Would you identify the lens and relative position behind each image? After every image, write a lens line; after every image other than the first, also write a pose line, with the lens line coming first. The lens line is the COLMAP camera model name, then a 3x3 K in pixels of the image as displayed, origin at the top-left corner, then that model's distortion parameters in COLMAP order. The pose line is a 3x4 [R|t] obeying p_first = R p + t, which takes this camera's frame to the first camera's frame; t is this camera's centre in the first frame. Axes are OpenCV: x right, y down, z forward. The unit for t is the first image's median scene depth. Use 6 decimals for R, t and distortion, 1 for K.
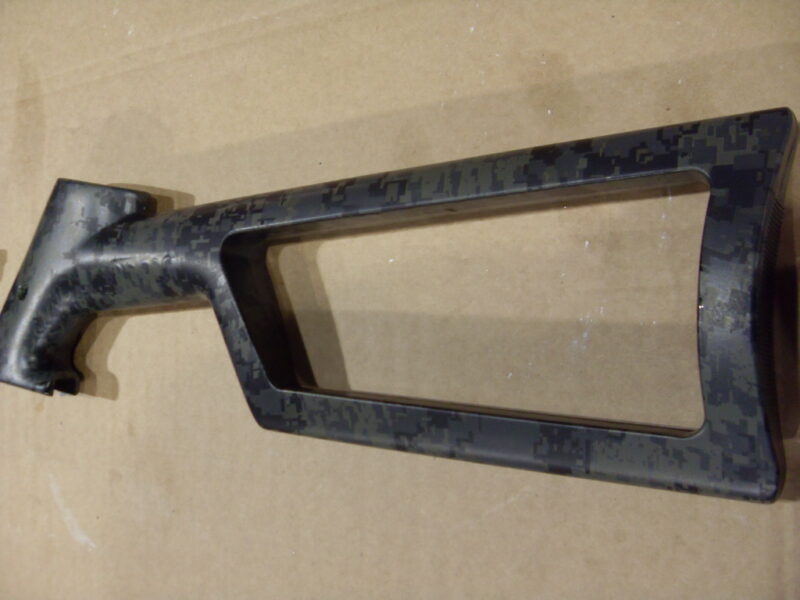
lens RADIAL K [[886.9, 0, 384.2], [0, 886.9, 299.5], [0, 0, 1]] dist [-0.167680, 0.058884]
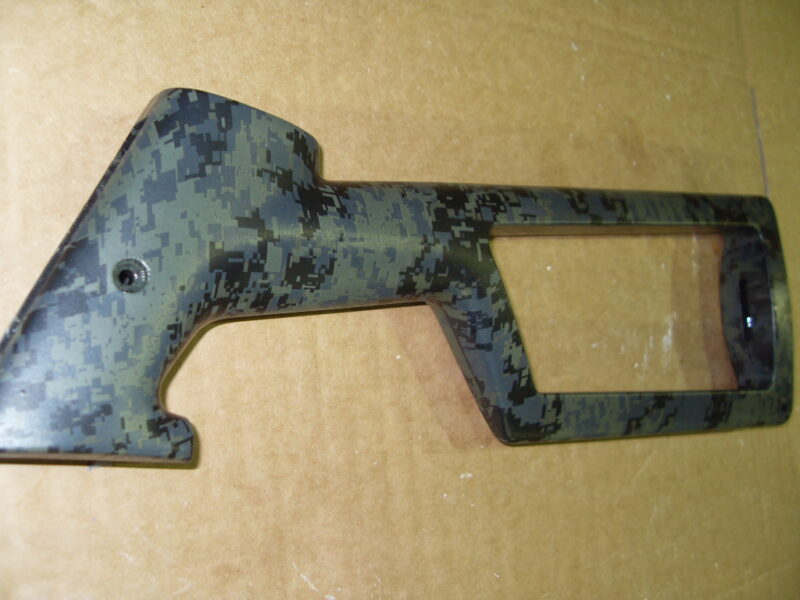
lens RADIAL K [[886.9, 0, 384.2], [0, 886.9, 299.5], [0, 0, 1]] dist [-0.167680, 0.058884]
pose [[0.369610, 0.031931, 0.928638, -1.110908], [0.007547, 0.999273, -0.037364, 0.034167], [-0.929156, 0.020819, 0.369101, 0.838359]]
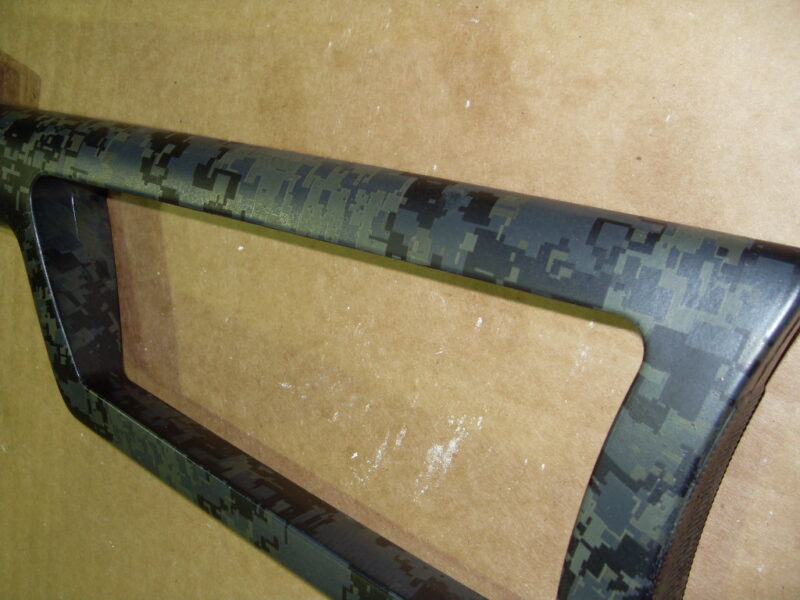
lens RADIAL K [[886.9, 0, 384.2], [0, 886.9, 299.5], [0, 0, 1]] dist [-0.167680, 0.058884]
pose [[0.986380, 0.158001, -0.045720, 0.173461], [-0.135058, 0.936658, 0.323159, -0.269044], [0.093884, -0.312583, 0.945240, 0.329719]]
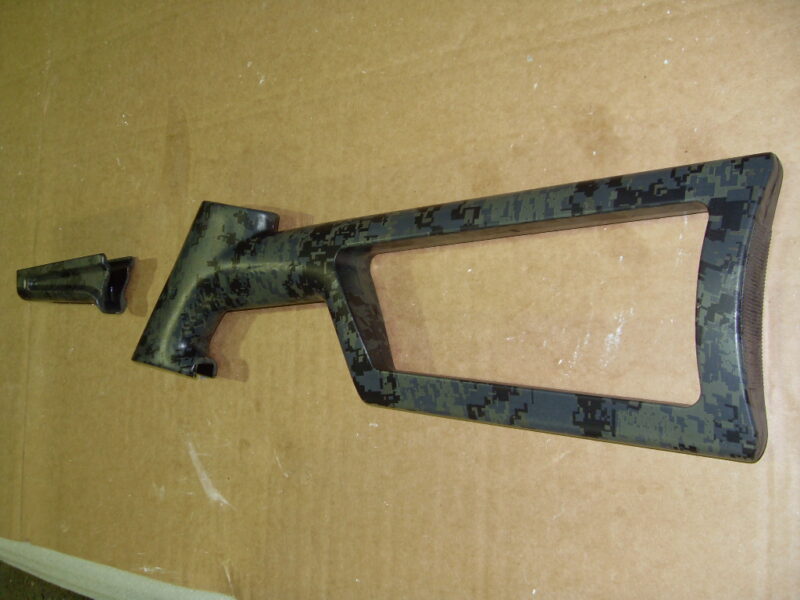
lens RADIAL K [[886.9, 0, 384.2], [0, 886.9, 299.5], [0, 0, 1]] dist [-0.167680, 0.058884]
pose [[0.992515, 0.014389, -0.121268, 0.042752], [-0.016316, 0.999756, -0.014914, 0.019110], [0.121024, 0.016781, 0.992508, -0.269340]]
